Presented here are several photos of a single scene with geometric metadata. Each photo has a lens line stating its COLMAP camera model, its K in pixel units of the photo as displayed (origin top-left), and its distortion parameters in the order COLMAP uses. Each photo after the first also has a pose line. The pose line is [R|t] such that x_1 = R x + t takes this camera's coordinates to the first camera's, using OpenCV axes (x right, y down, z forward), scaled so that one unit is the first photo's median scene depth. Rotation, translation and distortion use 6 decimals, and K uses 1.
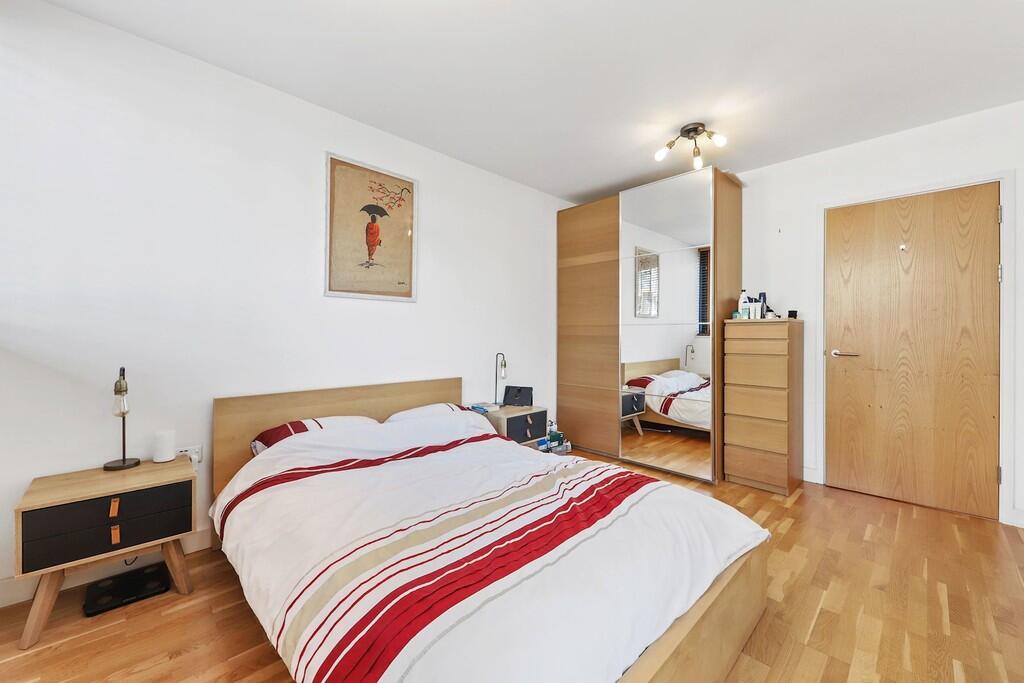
lens RADIAL K [[400.3, 0, 516.6], [0, 400.3, 325.5], [0, 0, 1]] dist [0.035548, 0.000046]
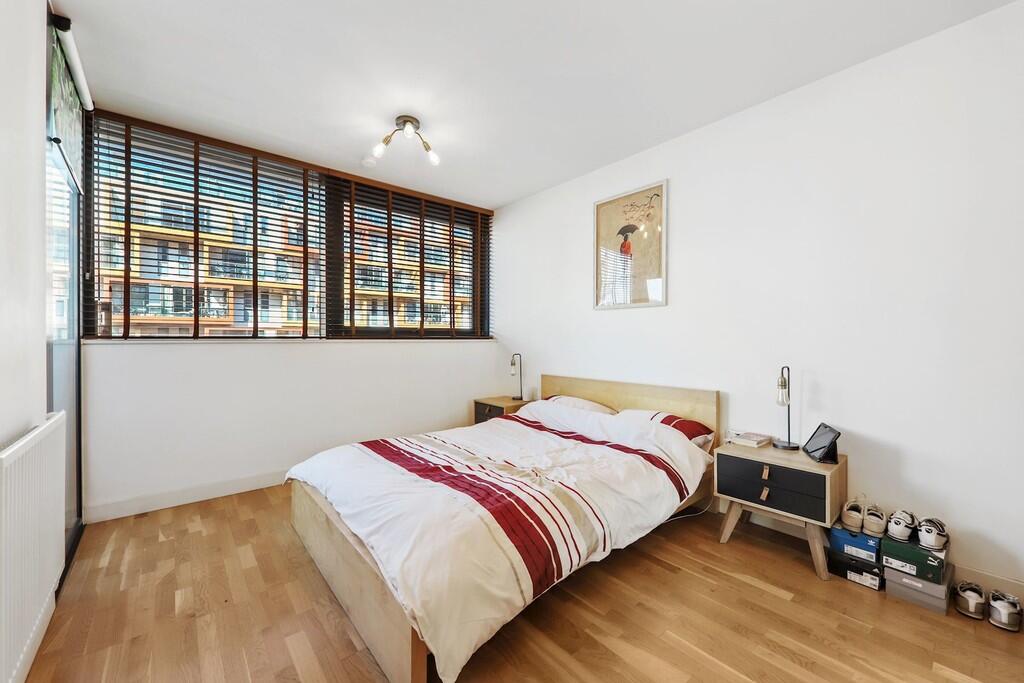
lens RADIAL K [[396.2, 0, 515.2], [0, 396.2, 339.4], [0, 0, 1]] dist [0.014998, -0.006463]
pose [[-0.067127, -0.002260, -0.997742, 0.793087], [0.020113, 0.999791, -0.003618, 0.022562], [0.997542, -0.020310, -0.067068, 0.754411]]
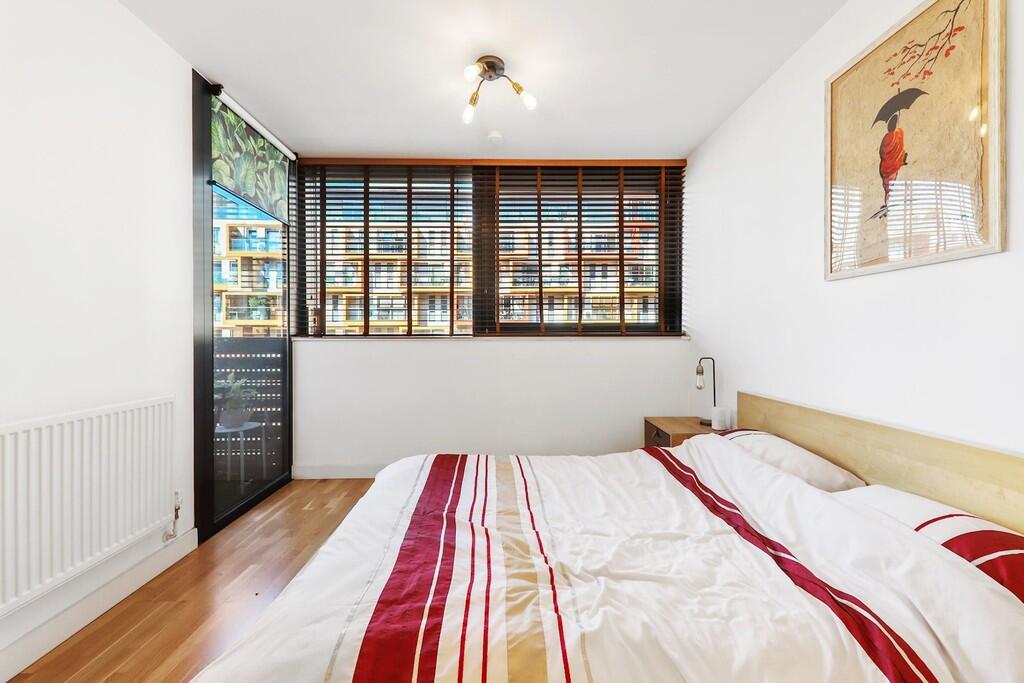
lens RADIAL K [[396.2, 0, 515.2], [0, 396.2, 339.4], [0, 0, 1]] dist [0.014998, -0.006463]
pose [[-0.682456, 0.003762, -0.730917, 0.393451], [0.015403, 0.999839, -0.009236, 0.026306], [0.730764, -0.017561, -0.682404, 0.989621]]
